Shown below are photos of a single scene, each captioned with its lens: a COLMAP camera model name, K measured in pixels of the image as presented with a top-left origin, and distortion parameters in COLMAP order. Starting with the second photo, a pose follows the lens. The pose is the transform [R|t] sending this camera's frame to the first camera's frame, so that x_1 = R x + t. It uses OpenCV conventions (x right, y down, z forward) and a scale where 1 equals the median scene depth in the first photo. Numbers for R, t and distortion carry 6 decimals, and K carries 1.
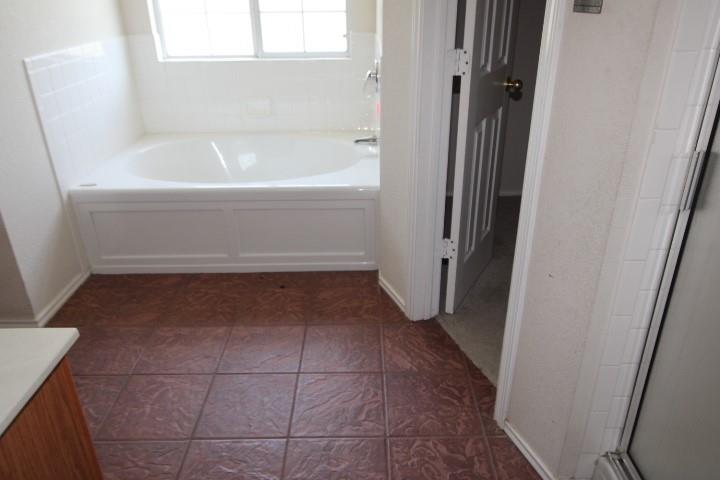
lens RADIAL K [[536.1, 0, 364.7], [0, 536.1, 240.4], [0, 0, 1]] dist [0.013015, -0.009247]
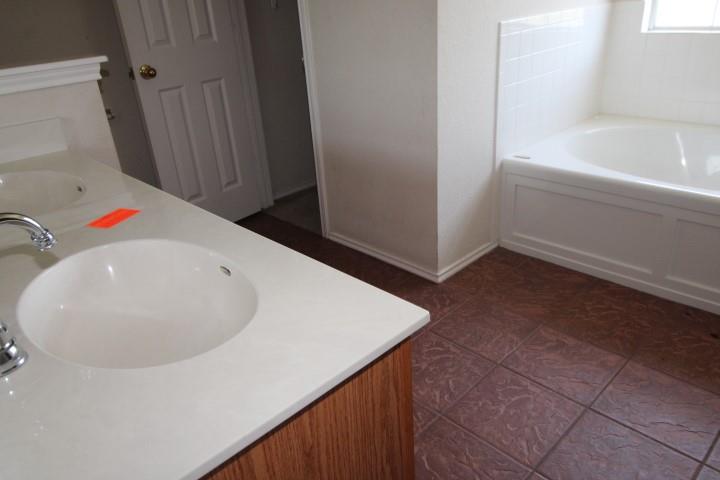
lens RADIAL K [[536.1, 0, 362.6], [0, 536.1, 239.9], [0, 0, 1]] dist [0.013015, -0.009247]
pose [[0.693626, 0.274478, -0.665991, -0.037828], [-0.259714, 0.957666, 0.124196, -0.007192], [0.671886, 0.086821, 0.735548, 0.133116]]
